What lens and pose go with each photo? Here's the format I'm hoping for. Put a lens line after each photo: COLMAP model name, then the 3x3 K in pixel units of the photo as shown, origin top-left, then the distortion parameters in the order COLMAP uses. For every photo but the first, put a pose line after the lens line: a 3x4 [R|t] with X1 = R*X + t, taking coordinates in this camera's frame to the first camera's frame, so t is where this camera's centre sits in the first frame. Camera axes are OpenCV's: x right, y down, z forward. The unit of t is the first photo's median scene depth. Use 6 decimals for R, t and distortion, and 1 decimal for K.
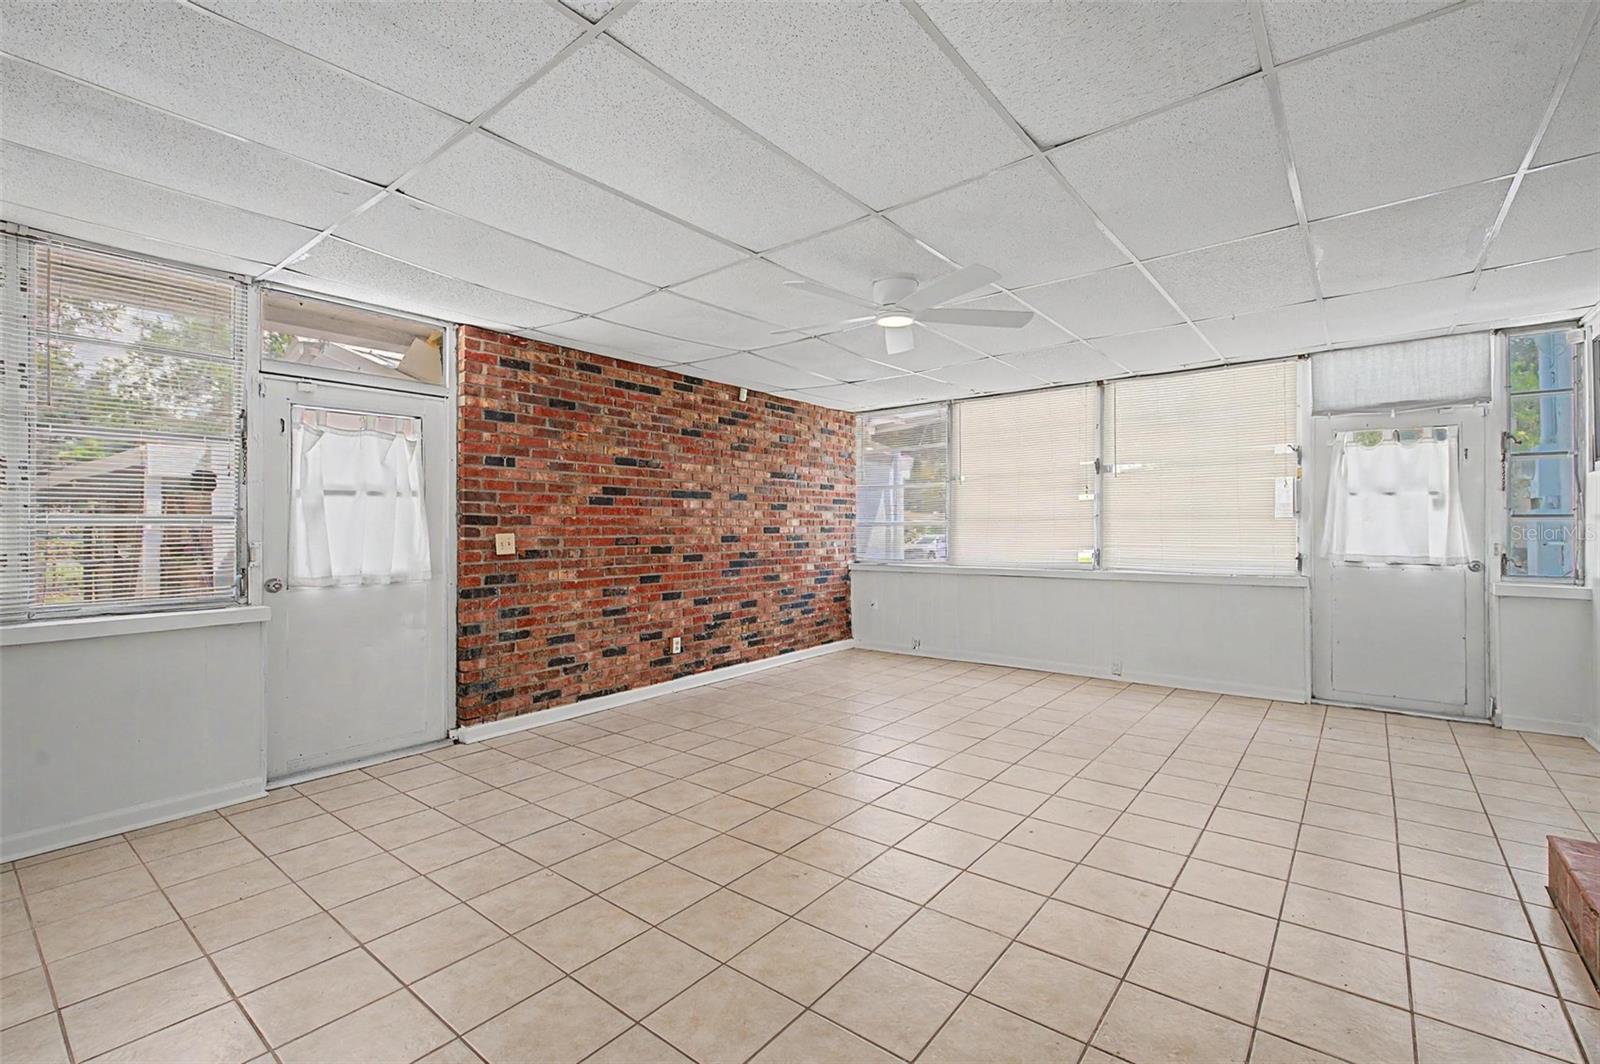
lens RADIAL K [[703.4, 0, 811.0], [0, 703.4, 525.3], [0, 0, 1]] dist [0.000553, 0.000038]
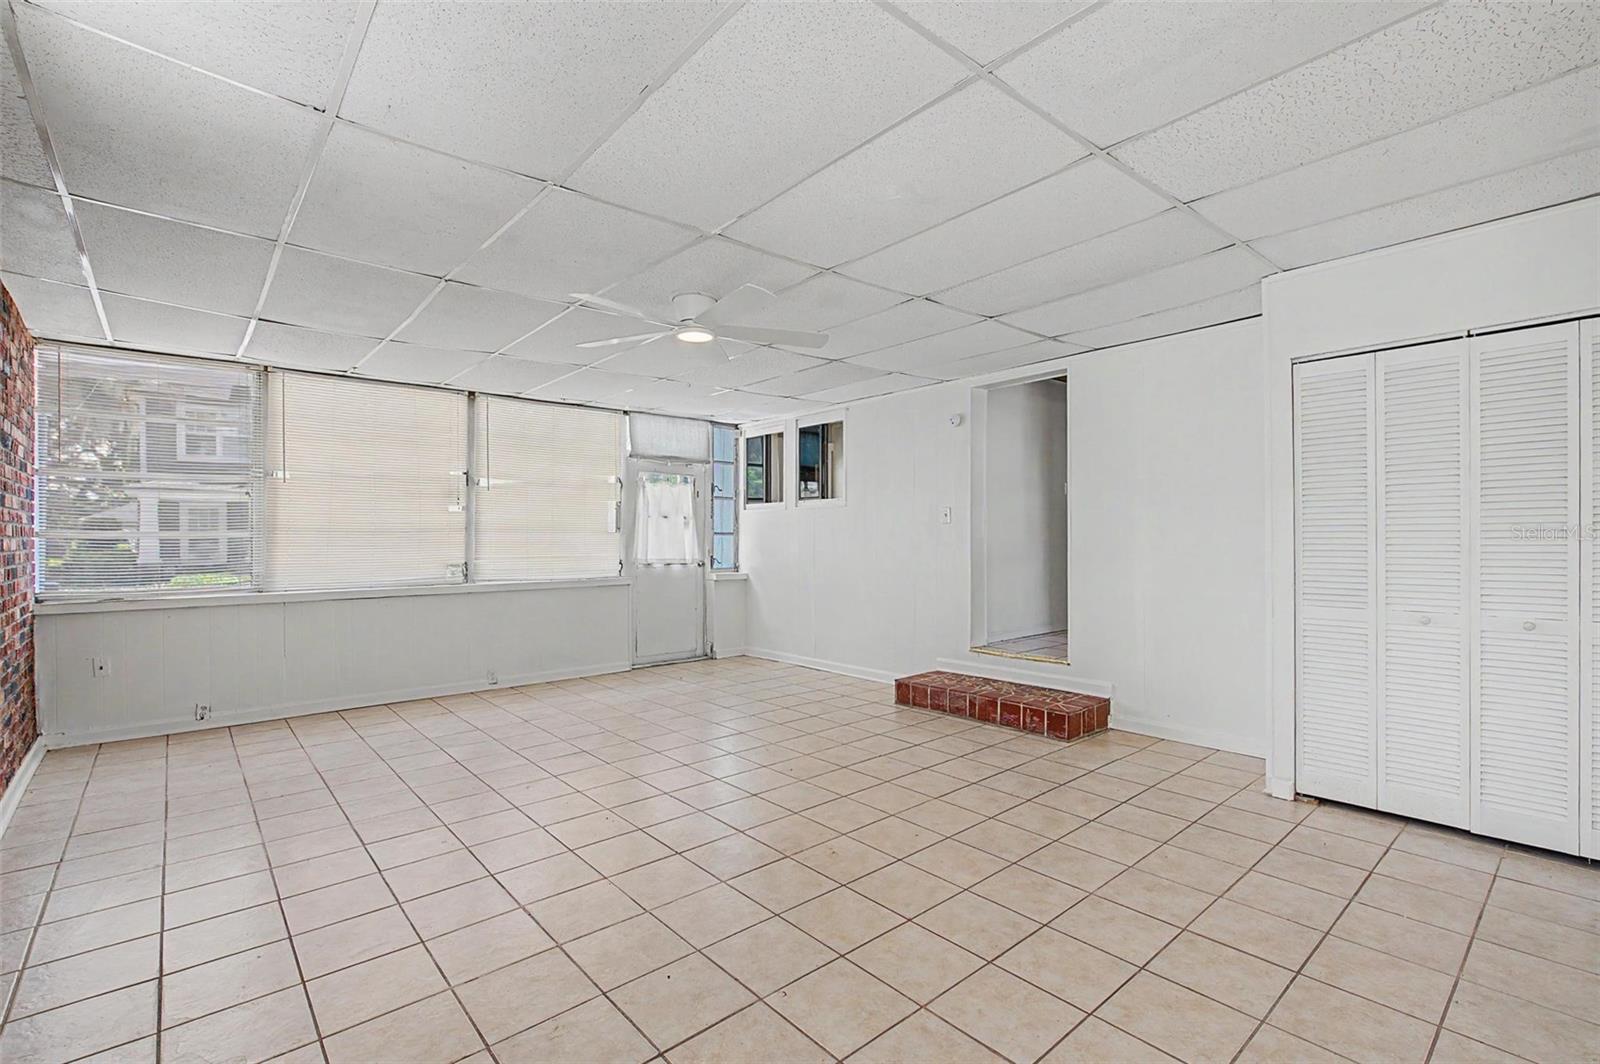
lens RADIAL K [[703.4, 0, 798.5], [0, 703.4, 542.8], [0, 0, 1]] dist [0.000553, 0.000038]
pose [[0.193519, -0.002198, 0.981094, -0.577438], [-0.000357, 0.999997, 0.002311, 0.005508], [-0.981096, -0.000797, 0.193518, 0.437011]]
